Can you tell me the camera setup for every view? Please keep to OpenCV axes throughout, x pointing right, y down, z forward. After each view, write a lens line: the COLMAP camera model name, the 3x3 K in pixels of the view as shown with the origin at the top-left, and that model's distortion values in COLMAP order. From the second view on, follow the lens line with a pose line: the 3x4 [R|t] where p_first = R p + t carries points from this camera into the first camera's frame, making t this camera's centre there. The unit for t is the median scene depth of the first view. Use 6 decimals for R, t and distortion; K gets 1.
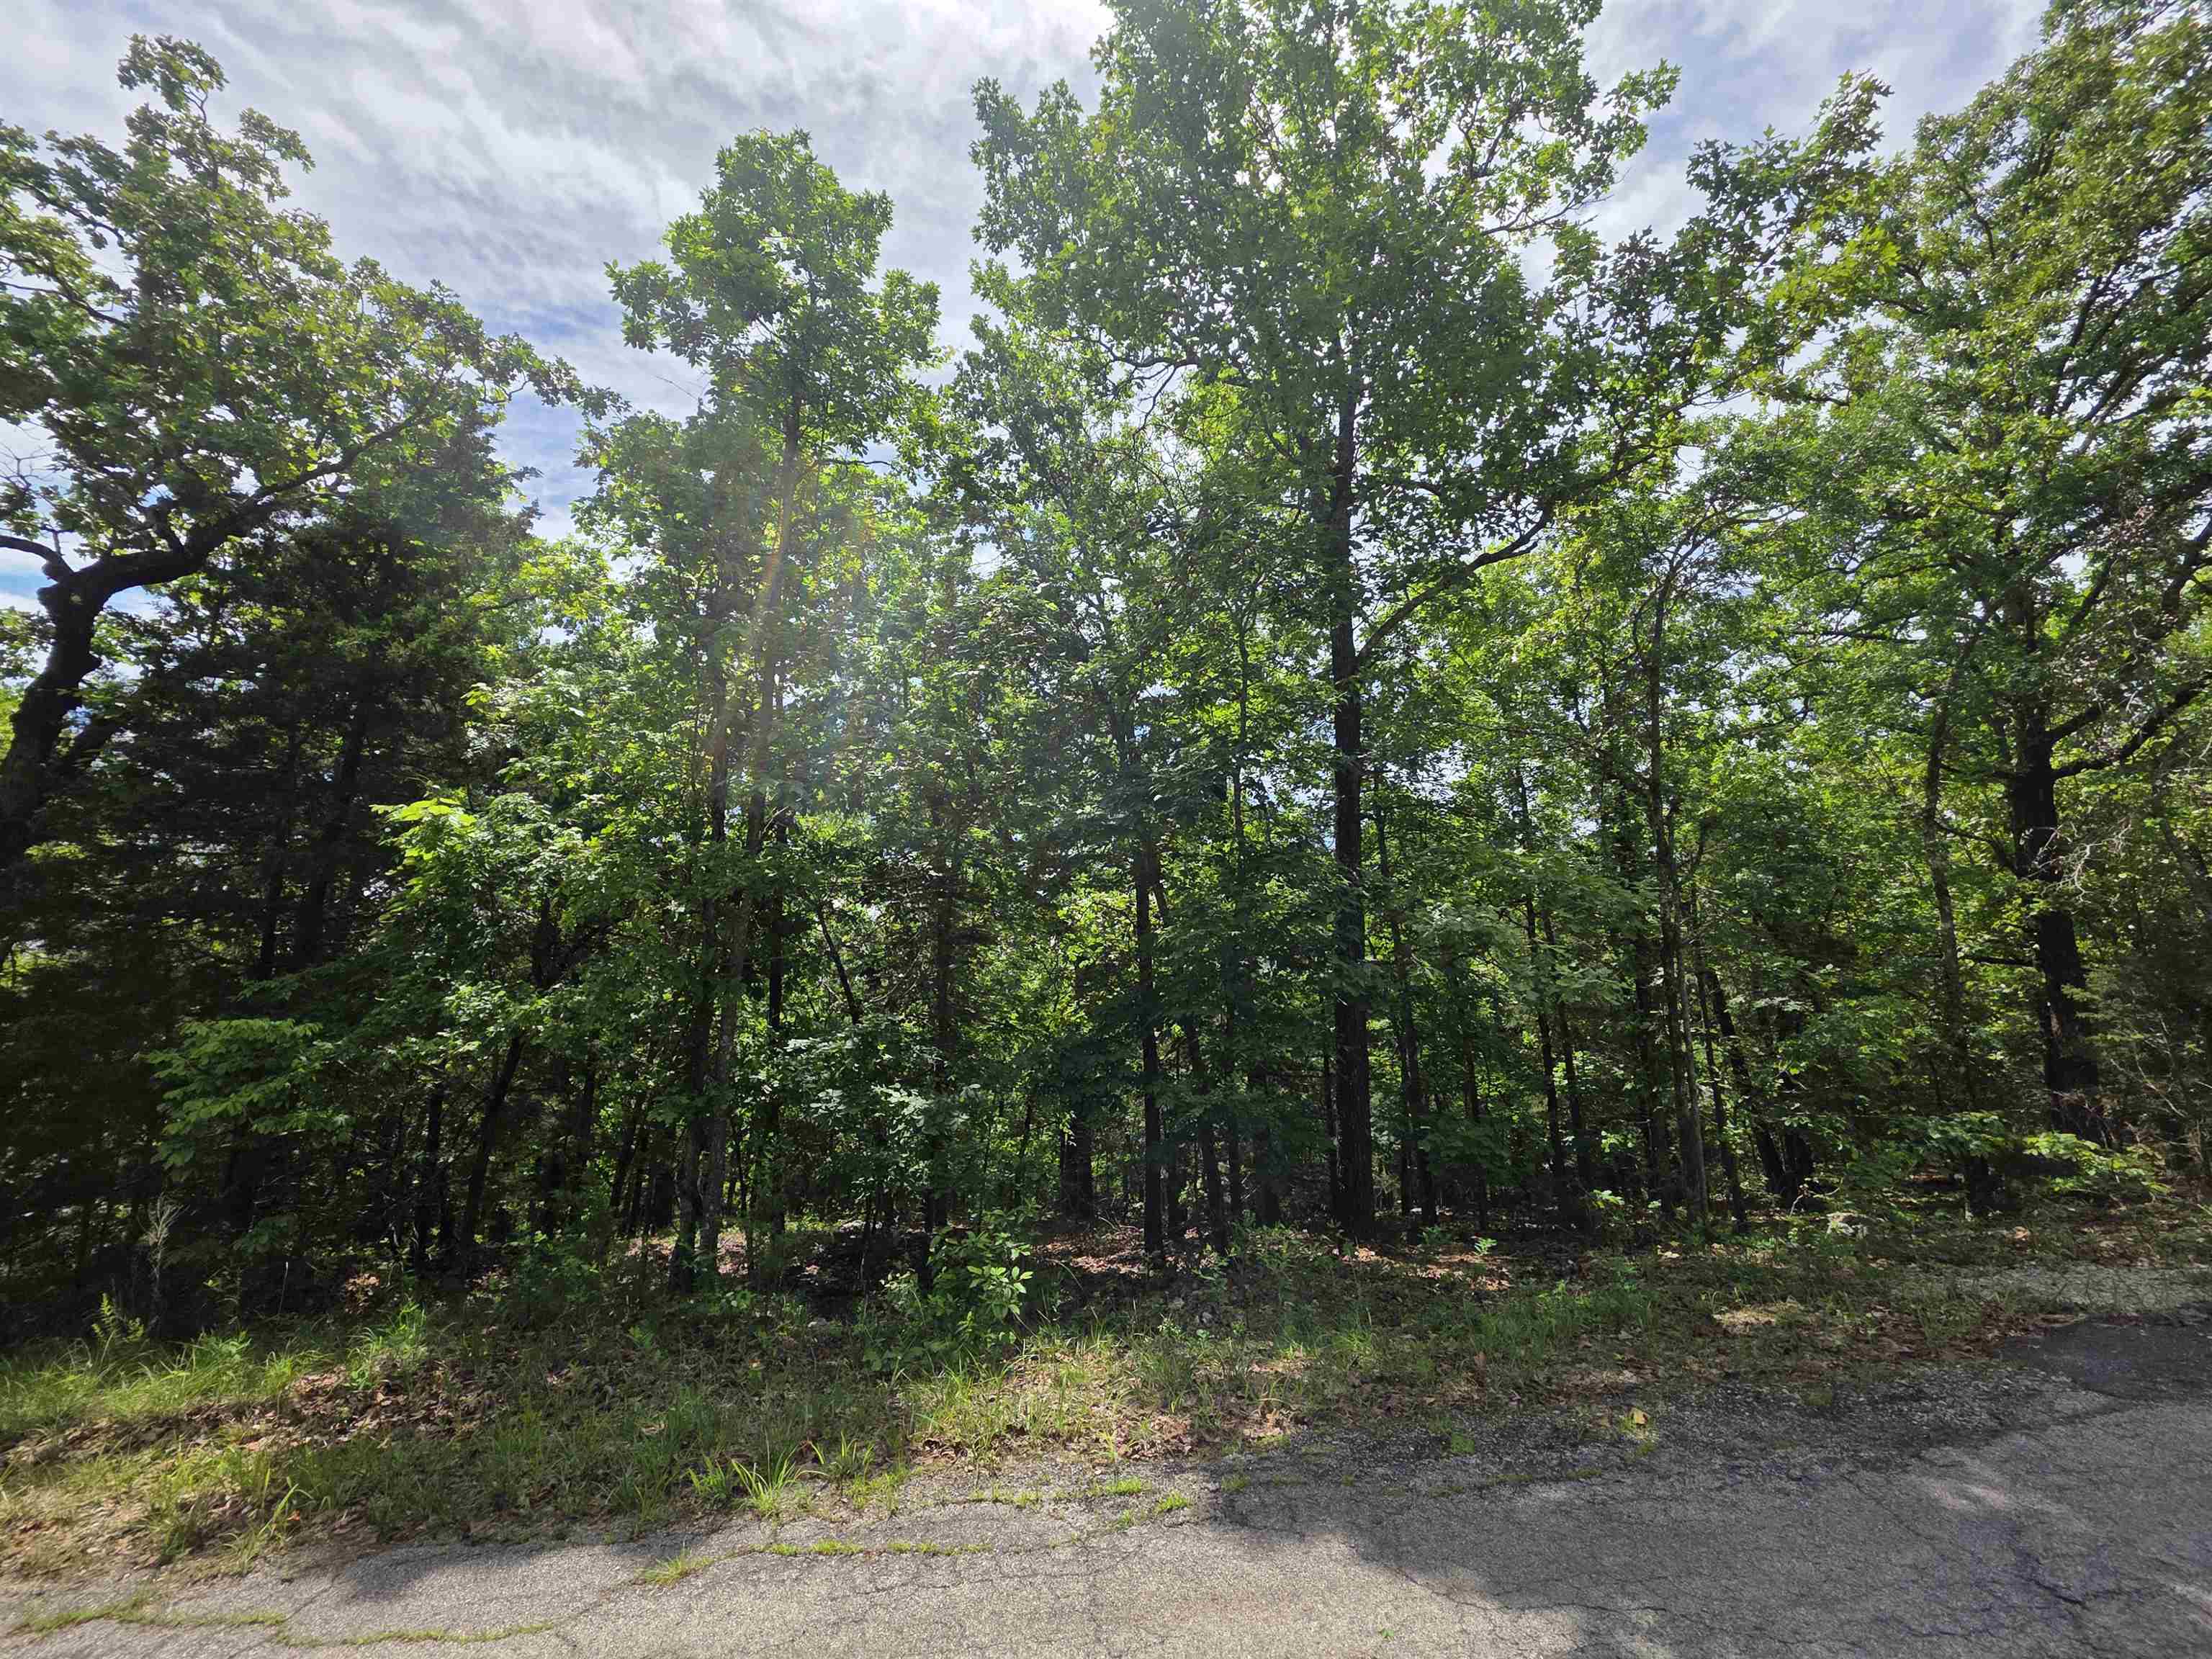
lens RADIAL K [[890.9, 0, 1111.5], [0, 890.9, 825.6], [0, 0, 1]] dist [0.004528, -0.000762]
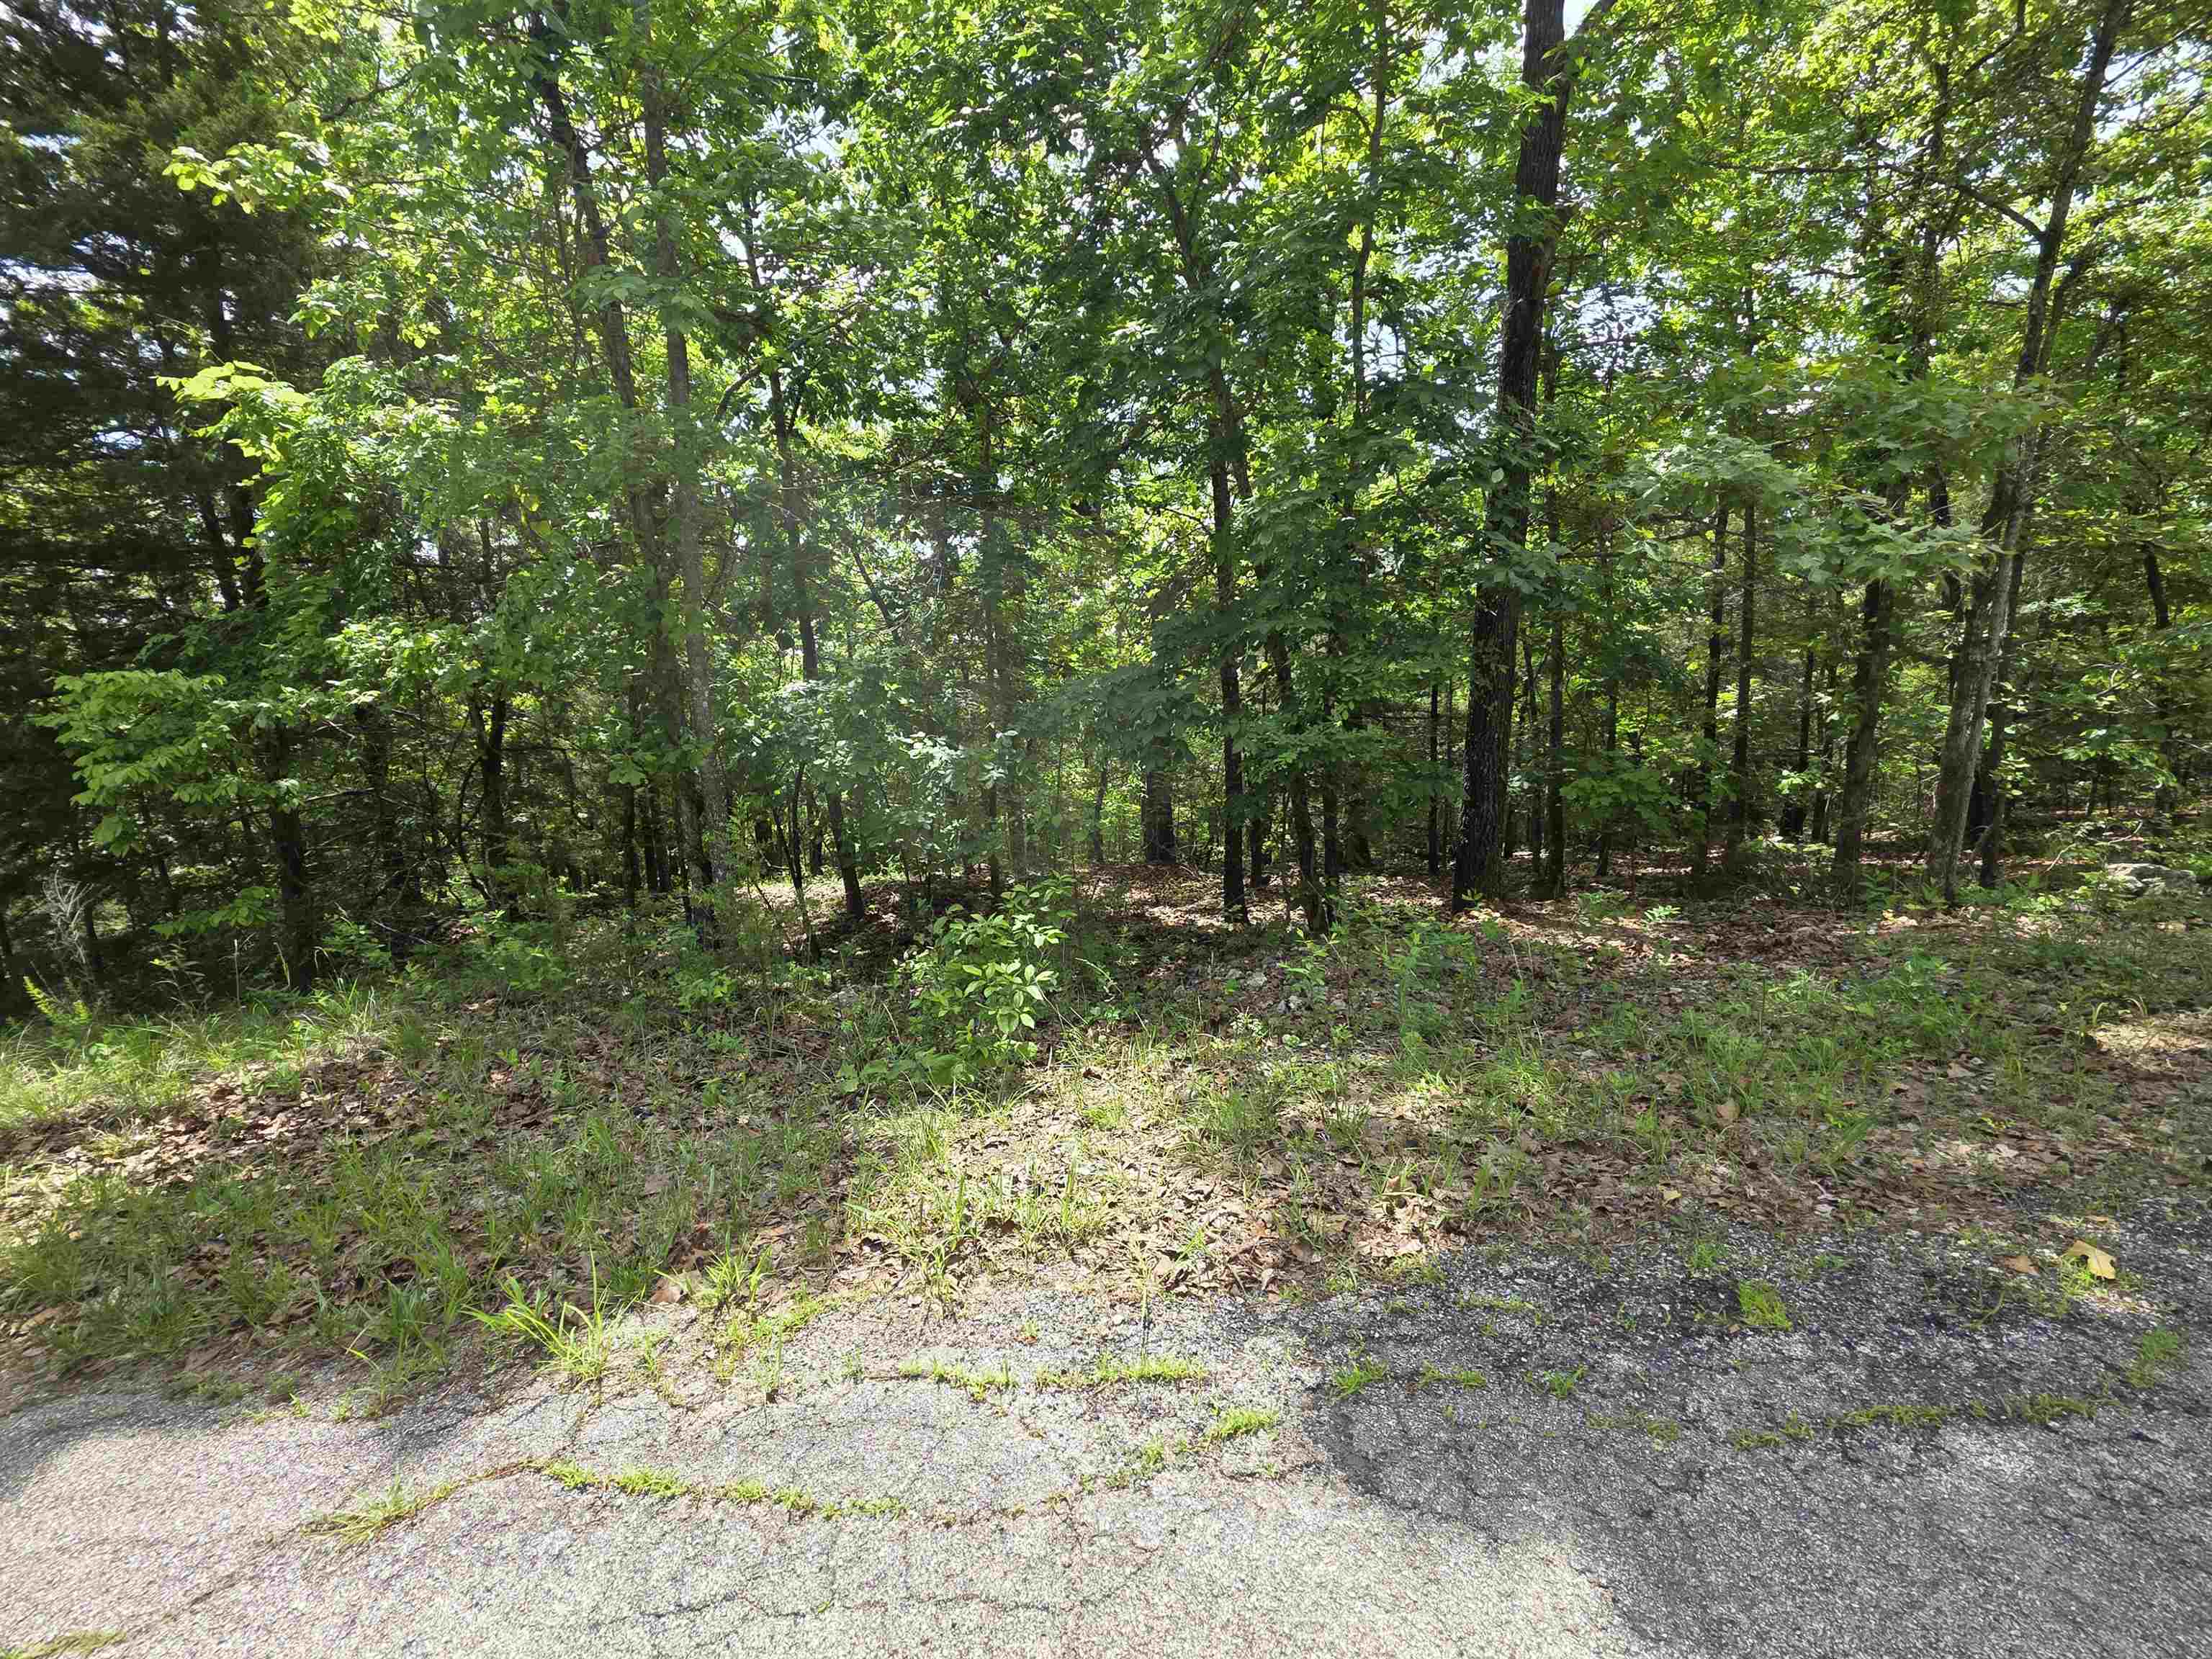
lens RADIAL K [[890.9, 0, 1109.9], [0, 890.9, 827.9], [0, 0, 1]] dist [0.004528, -0.000762]
pose [[0.994807, -0.012627, -0.100997, 0.018361], [0.049567, 0.926762, 0.372364, 0.075416], [0.088899, -0.375437, 0.922575, 0.228233]]
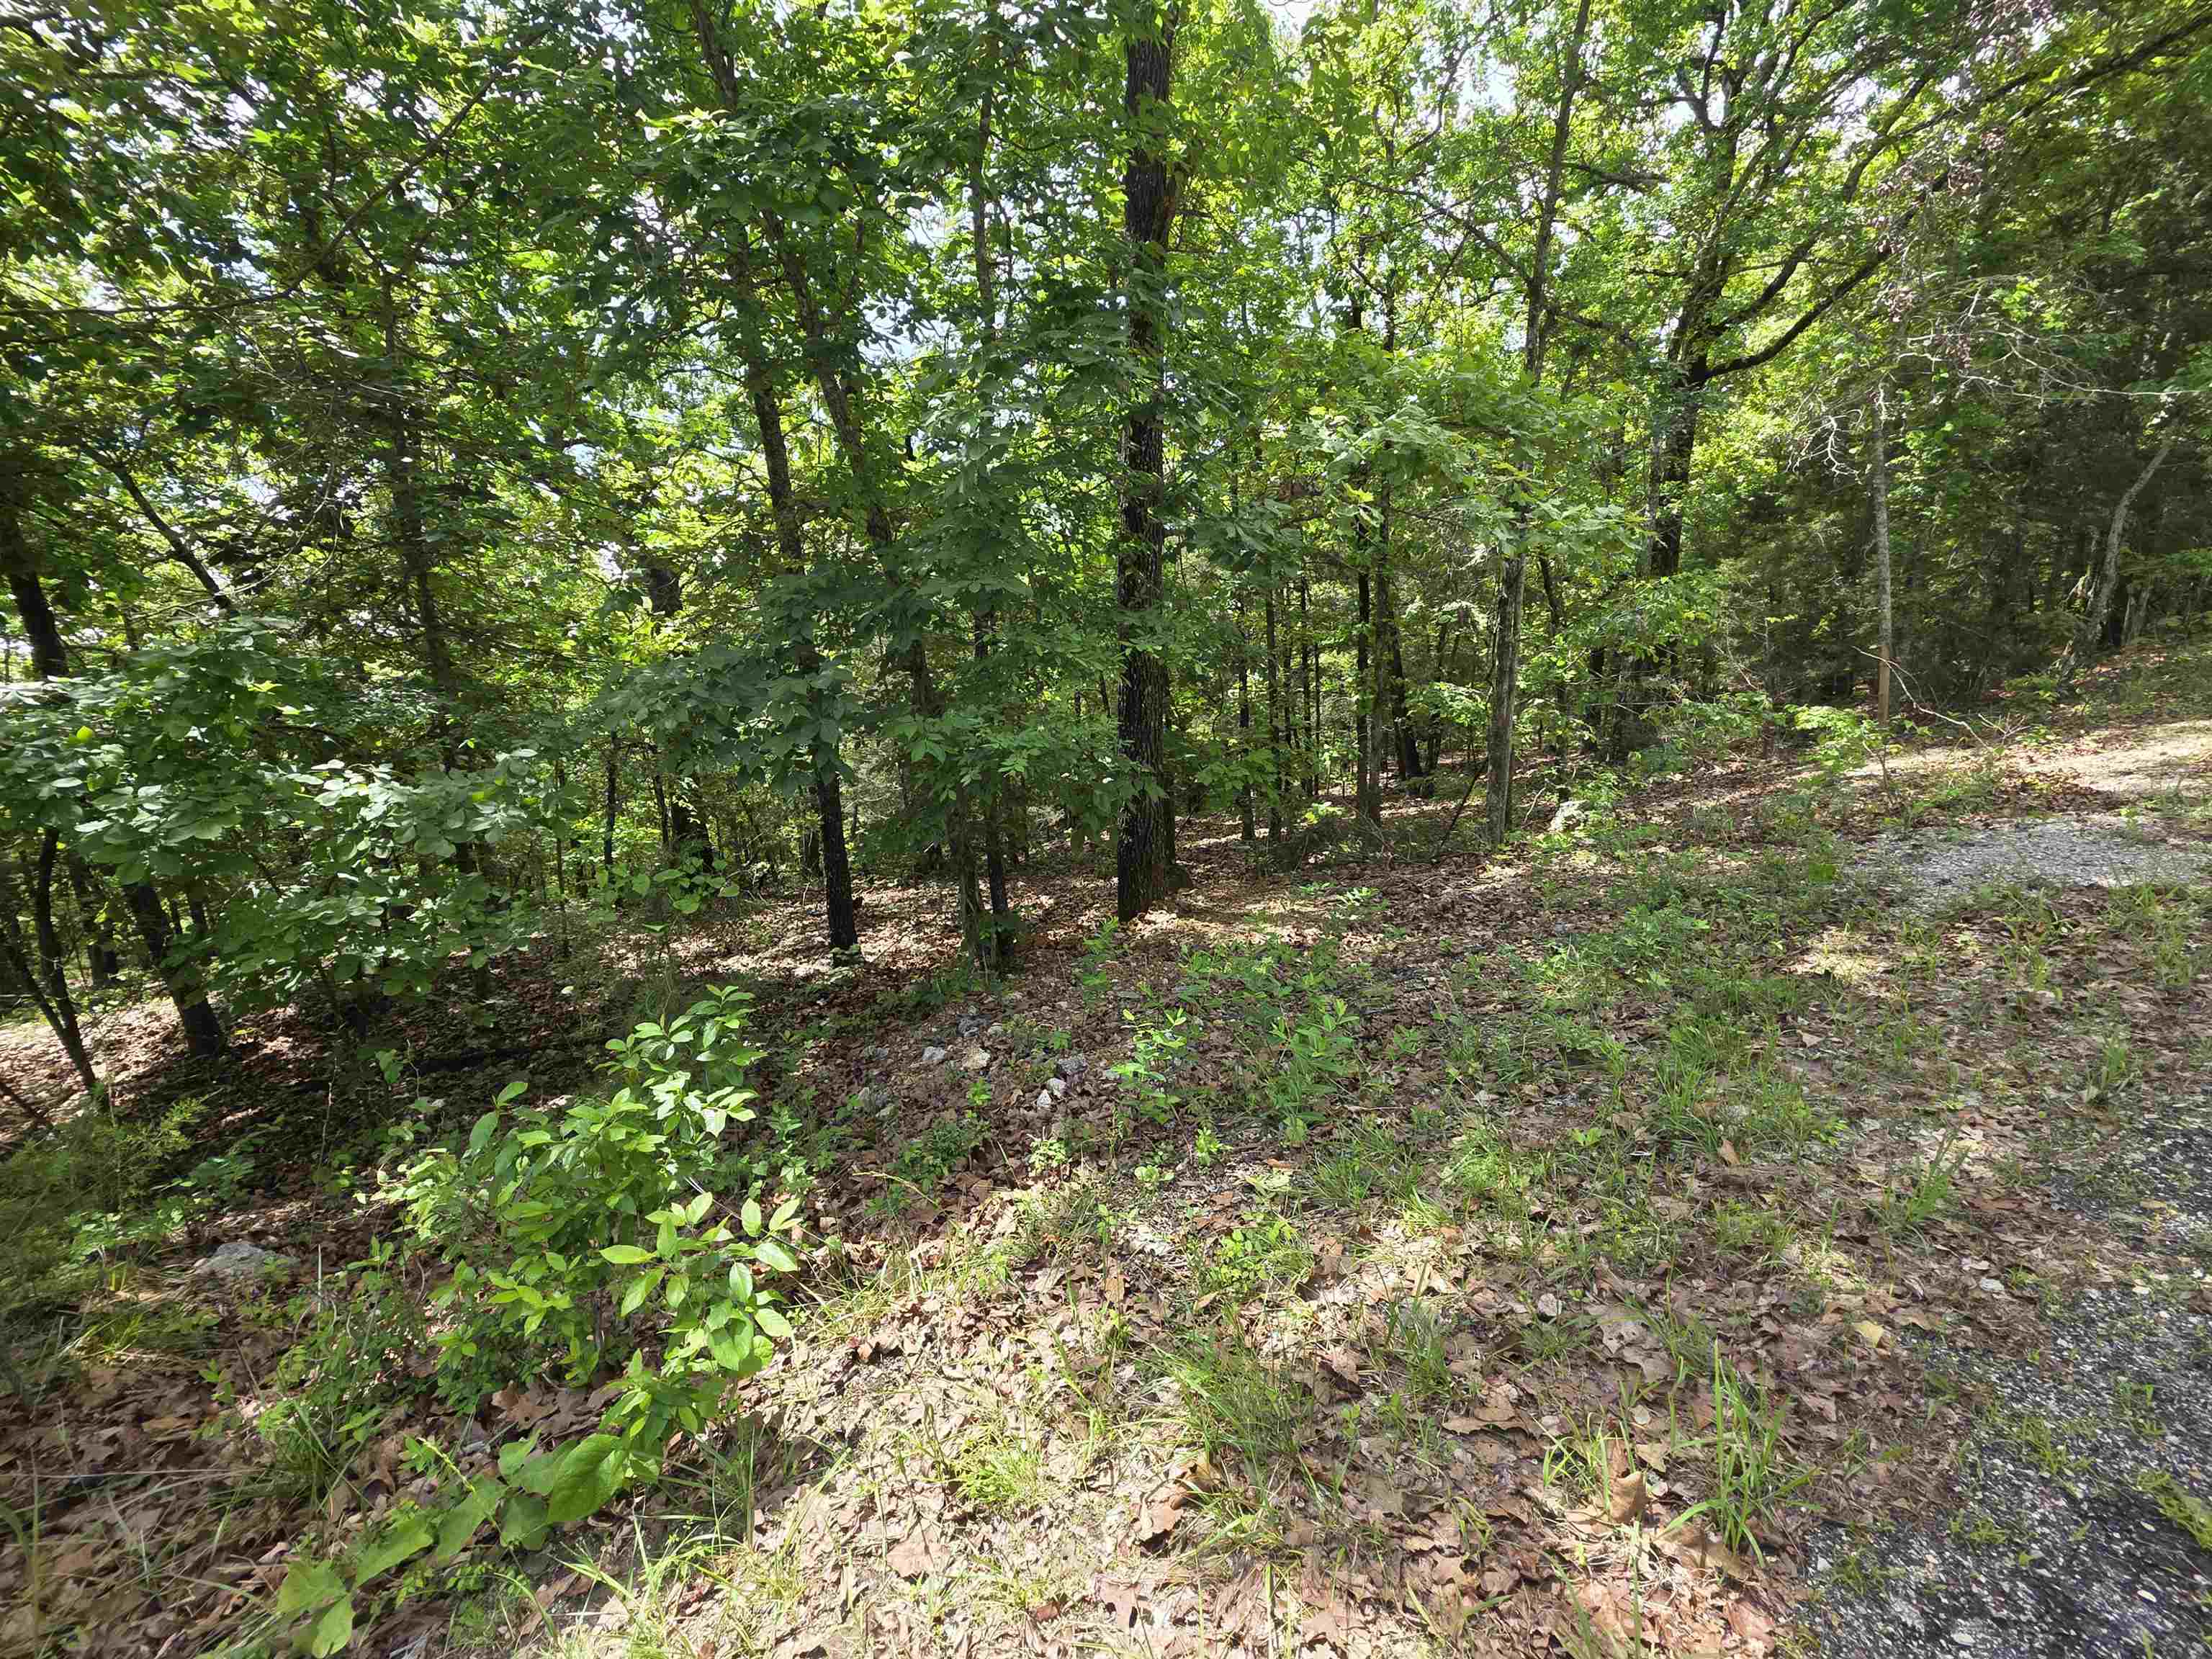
lens RADIAL K [[890.9, 0, 1120.7], [0, 890.9, 827.1], [0, 0, 1]] dist [0.004528, -0.000762]
pose [[0.899097, -0.118555, 0.421390, -0.063696], [-0.053701, 0.925485, 0.374958, 0.119385], [-0.434444, -0.359752, 0.825734, 0.405493]]
